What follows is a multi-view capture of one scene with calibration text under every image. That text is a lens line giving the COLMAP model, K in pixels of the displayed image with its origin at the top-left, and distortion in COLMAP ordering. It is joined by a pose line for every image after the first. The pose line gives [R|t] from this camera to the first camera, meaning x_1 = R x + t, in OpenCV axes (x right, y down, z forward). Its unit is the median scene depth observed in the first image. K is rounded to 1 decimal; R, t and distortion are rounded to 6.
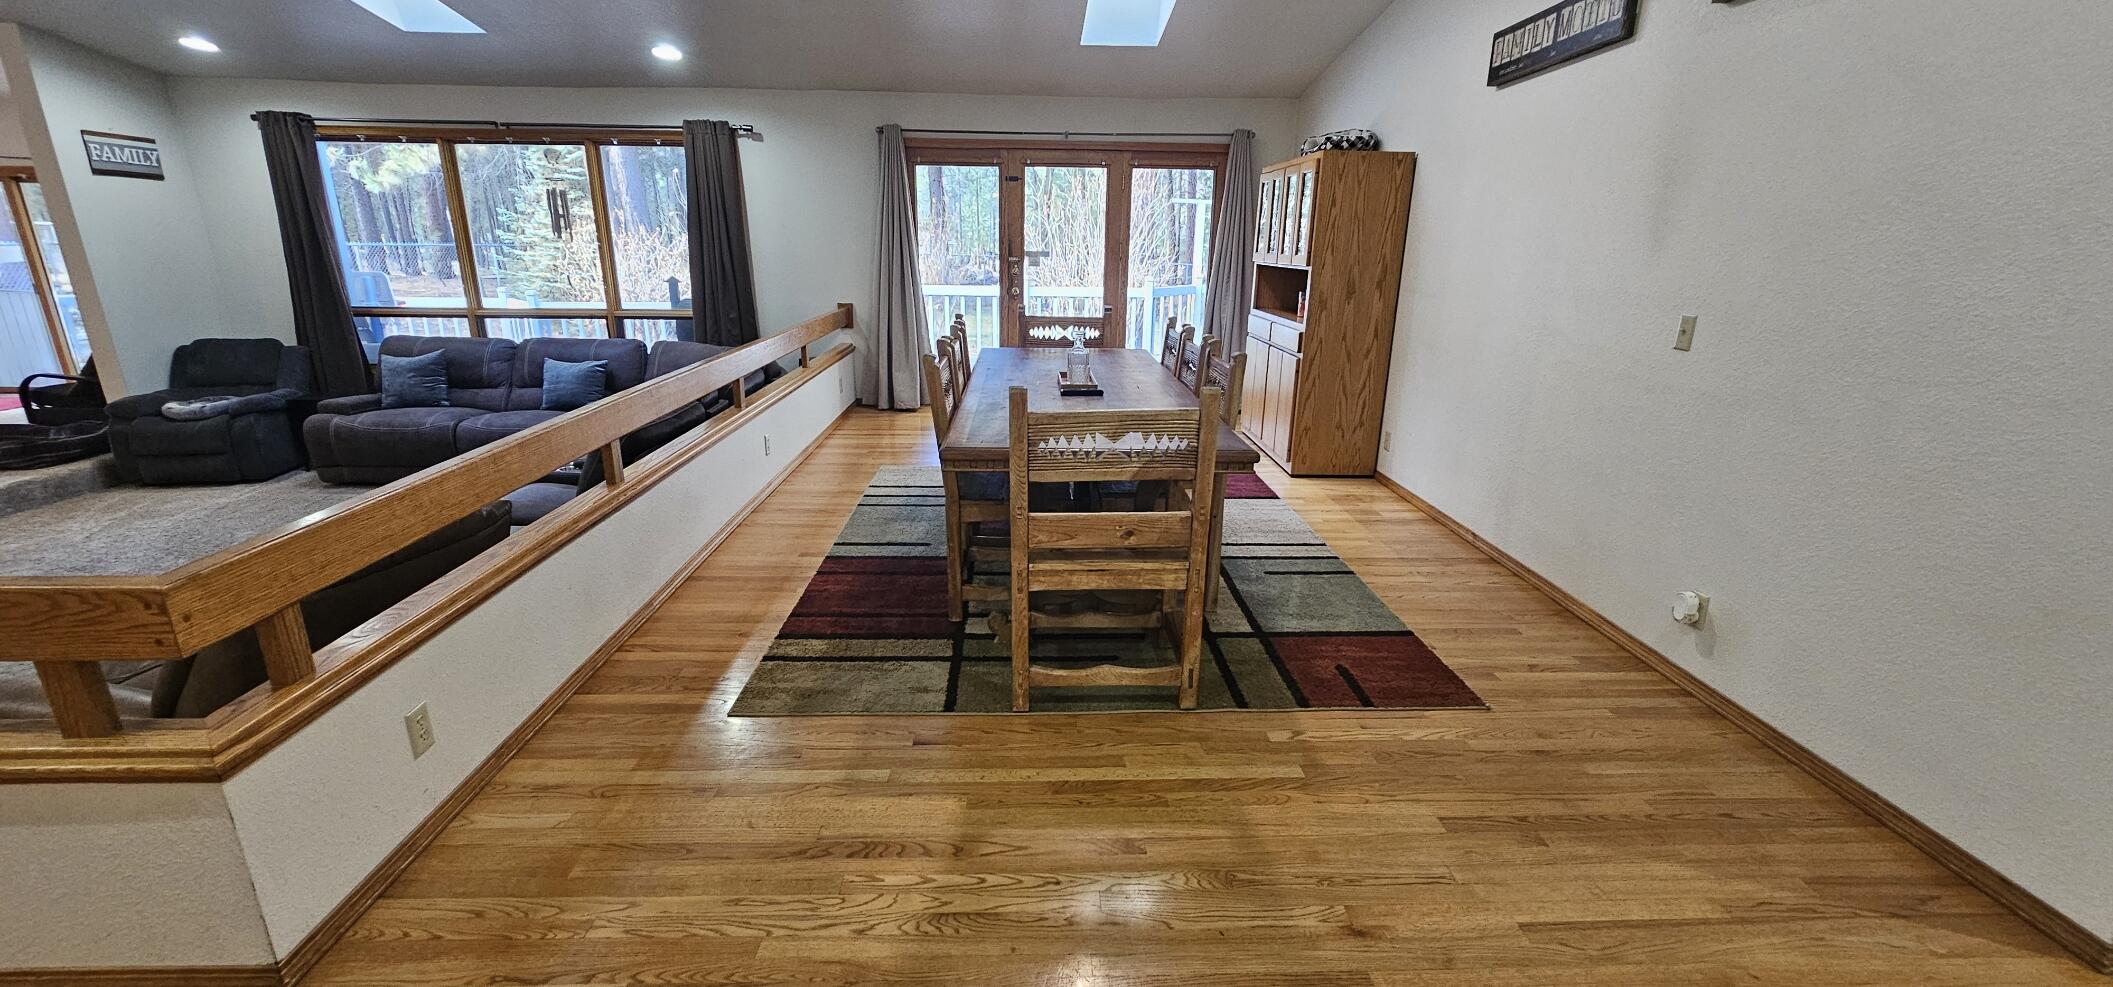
lens RADIAL K [[860.4, 0, 1056.5], [0, 860.4, 493.5], [0, 0, 1]] dist [0.001163, 0.000283]
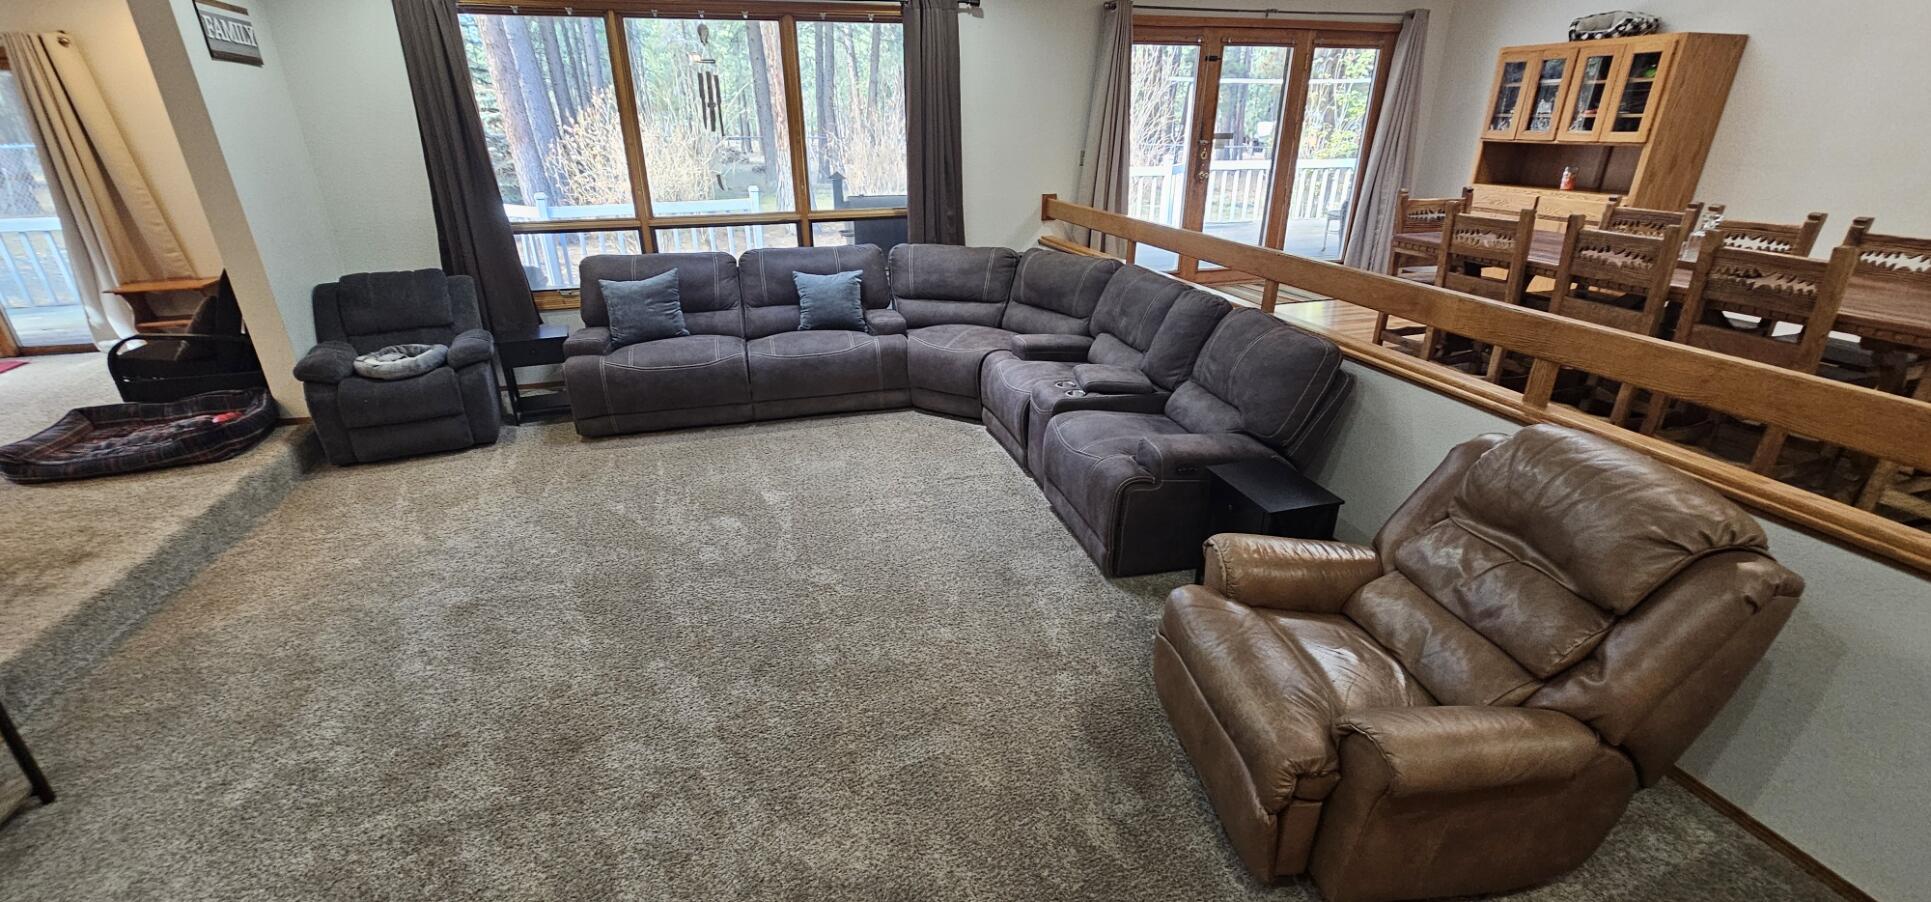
lens RADIAL K [[783.2, 0, 965.5], [0, 783.2, 451.0], [0, 0, 1]] dist [0.000425, -0.000131]
pose [[0.968683, -0.114041, 0.220562, -0.606675], [0.086431, 0.987602, 0.131039, -0.062687], [-0.232771, -0.107872, 0.966530, 0.146039]]
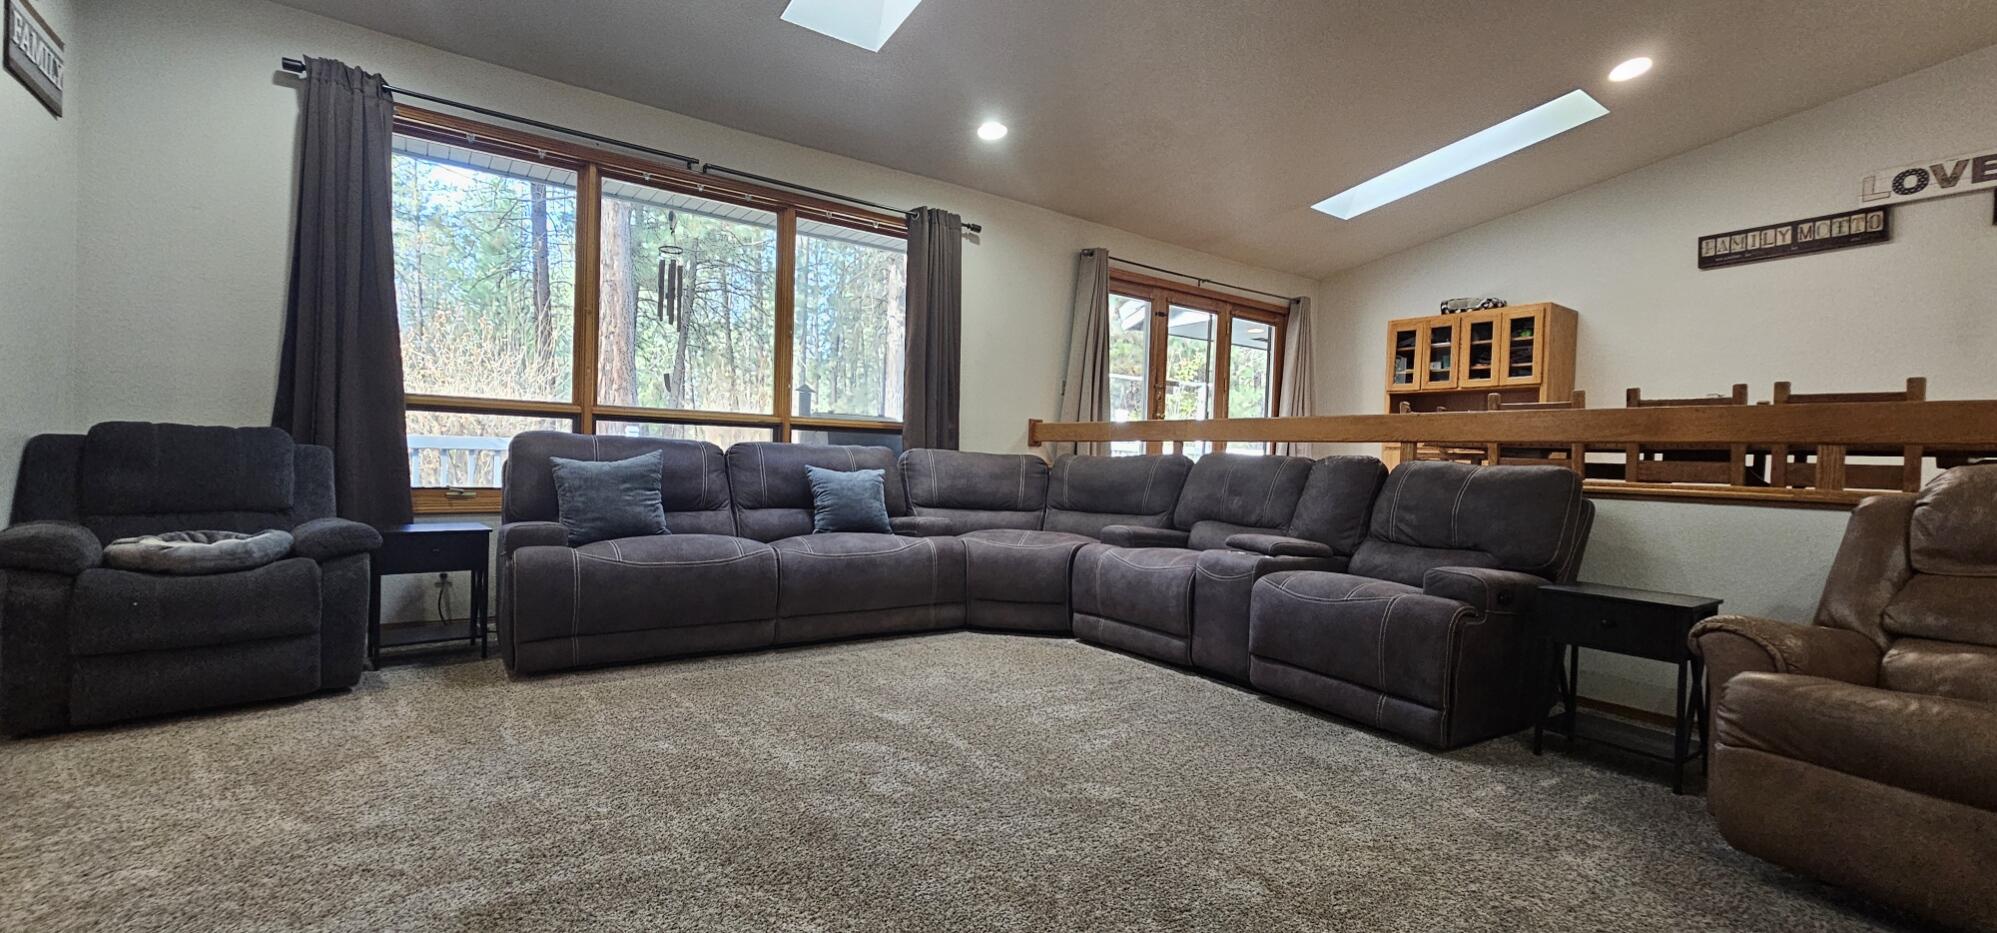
lens RADIAL K [[812.2, 0, 998.5], [0, 812.2, 466.5], [0, 0, 1]] dist [0.002359, -0.000124]
pose [[0.830611, 0.009611, 0.556771, -0.818784], [0.134103, 0.966972, -0.216753, 0.012258], [-0.540465, 0.254702, 0.801888, 0.360311]]
